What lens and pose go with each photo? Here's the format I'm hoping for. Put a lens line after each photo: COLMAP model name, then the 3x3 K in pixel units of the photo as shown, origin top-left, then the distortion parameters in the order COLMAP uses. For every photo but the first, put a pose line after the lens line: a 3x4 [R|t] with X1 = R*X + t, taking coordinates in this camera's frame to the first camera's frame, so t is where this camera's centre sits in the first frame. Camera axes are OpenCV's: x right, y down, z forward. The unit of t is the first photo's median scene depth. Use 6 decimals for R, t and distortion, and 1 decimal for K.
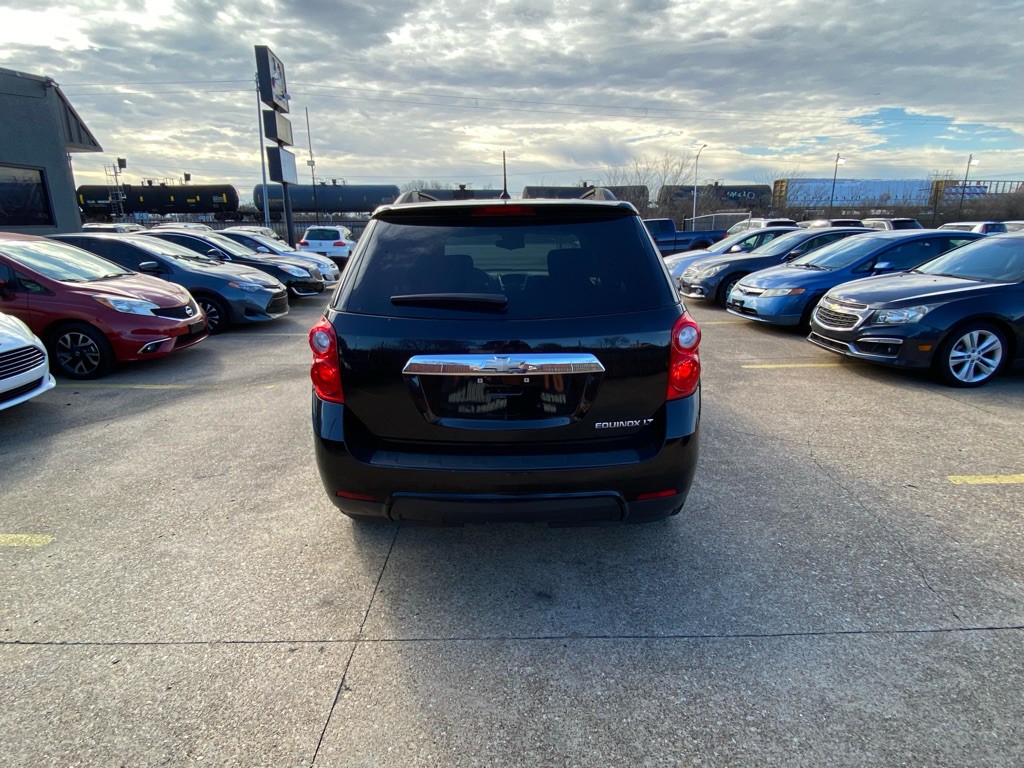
lens RADIAL K [[552.7, 0, 506.9], [0, 552.7, 386.3], [0, 0, 1]] dist [0.022621, -0.023426]
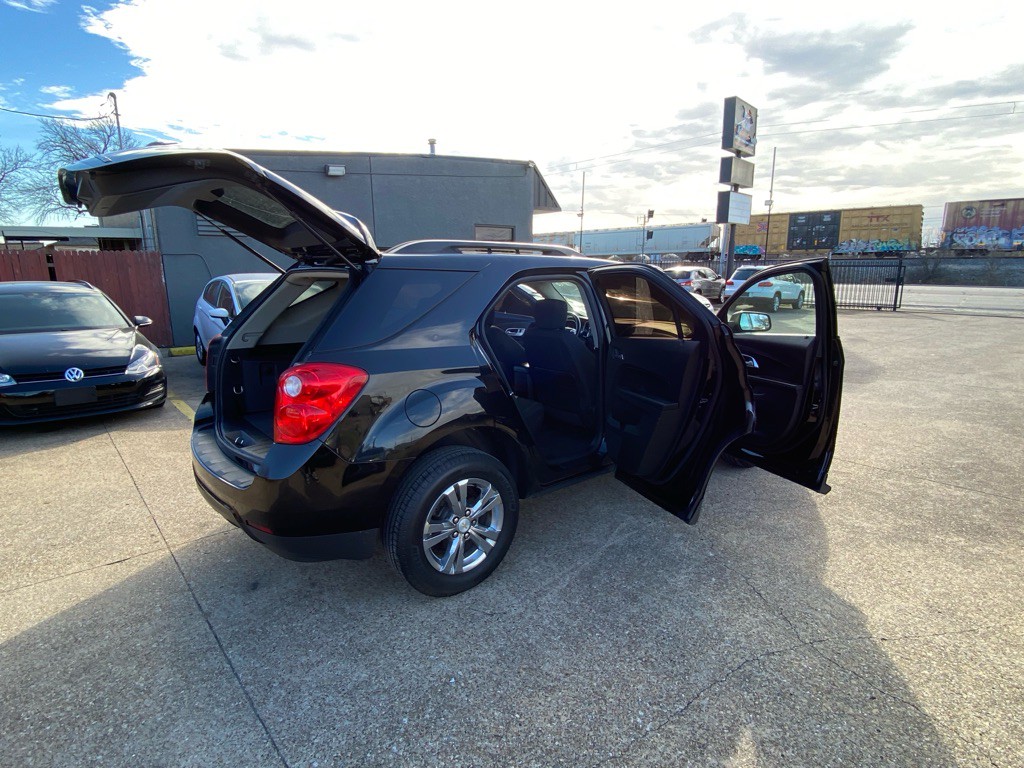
lens RADIAL K [[546.2, 0, 509.6], [0, 546.2, 382.4], [0, 0, 1]] dist [0.019501, -0.020973]
pose [[0.647071, 0.164424, -0.744489, 1.026845], [-0.214599, 0.976269, 0.029096, -0.166058], [0.731605, 0.140939, 0.667001, 0.466693]]
